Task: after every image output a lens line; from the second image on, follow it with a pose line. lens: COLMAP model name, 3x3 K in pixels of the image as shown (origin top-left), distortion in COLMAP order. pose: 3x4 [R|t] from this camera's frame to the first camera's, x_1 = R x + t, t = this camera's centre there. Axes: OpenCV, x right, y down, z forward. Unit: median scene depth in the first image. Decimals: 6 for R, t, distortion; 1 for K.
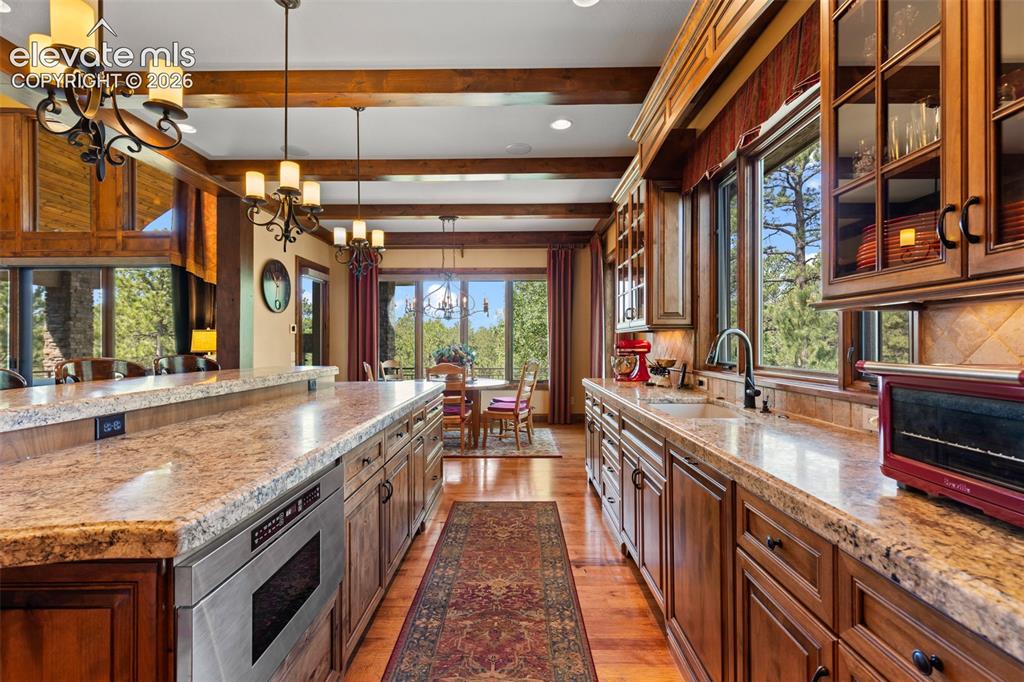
lens RADIAL K [[464.8, 0, 515.7], [0, 464.8, 340.4], [0, 0, 1]] dist [0.004703, -0.000345]
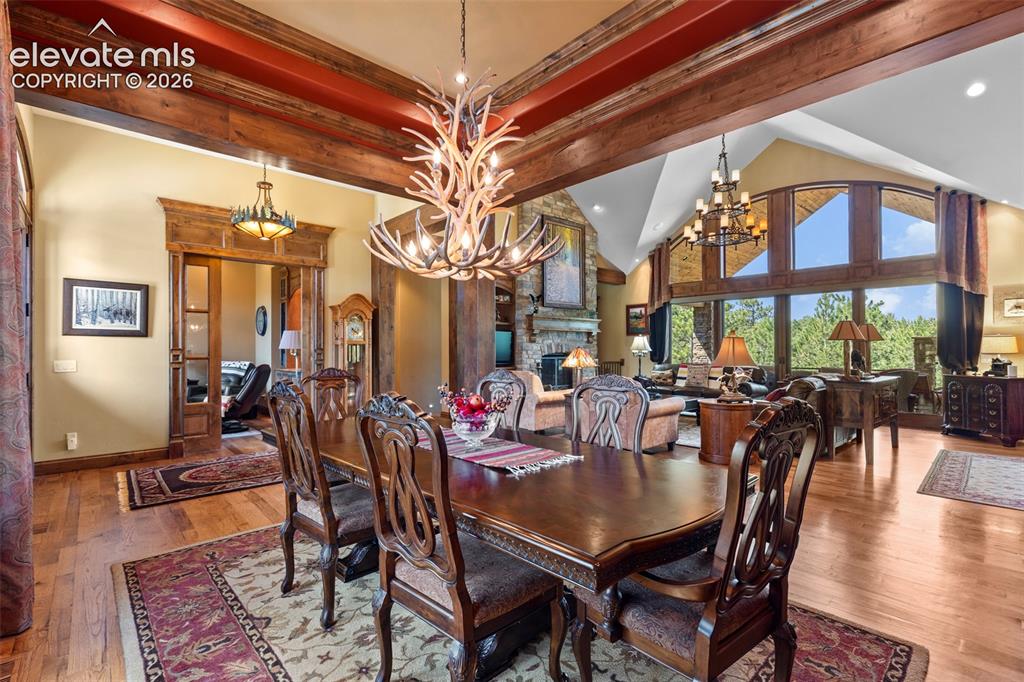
lens RADIAL K [[464.8, 0, 512.5], [0, 464.8, 342.6], [0, 0, 1]] dist [0.004703, -0.000345]
pose [[0.673462, -0.005186, -0.739203, -0.567159], [0.002908, 0.999986, -0.004366, -0.001682], [0.739216, 0.000791, 0.673468, -0.630803]]
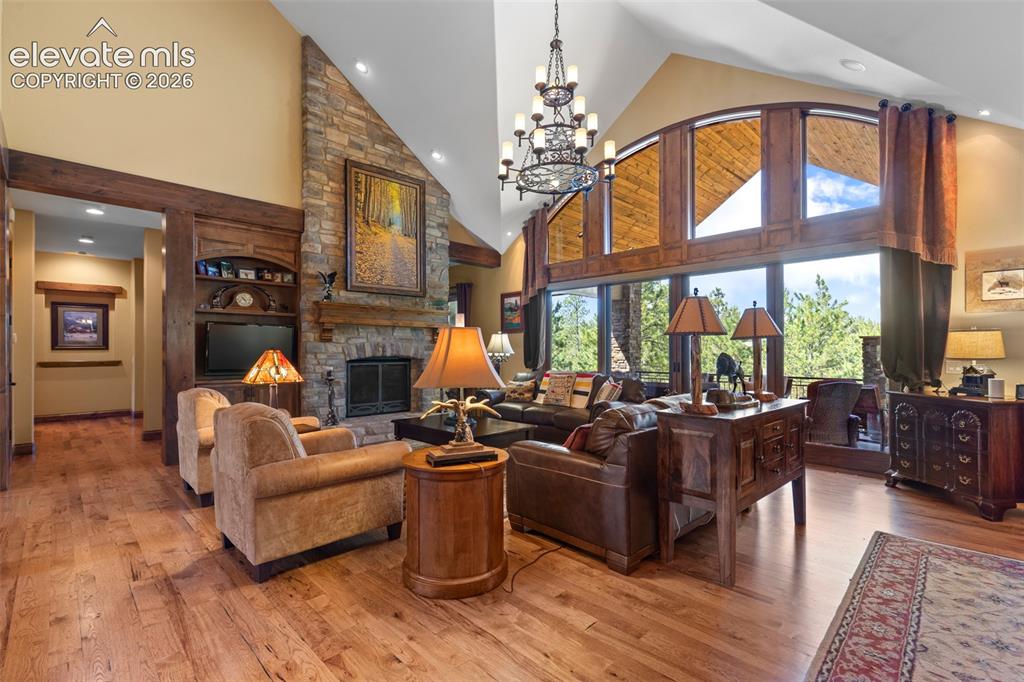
lens RADIAL K [[464.8, 0, 512.6], [0, 464.8, 346.6], [0, 0, 1]] dist [0.004703, -0.000345]
pose [[0.701054, -0.001160, -0.713107, -0.595004], [0.001484, 0.999999, -0.000168, 0.003696], [0.713106, -0.000941, 0.701055, 0.002429]]
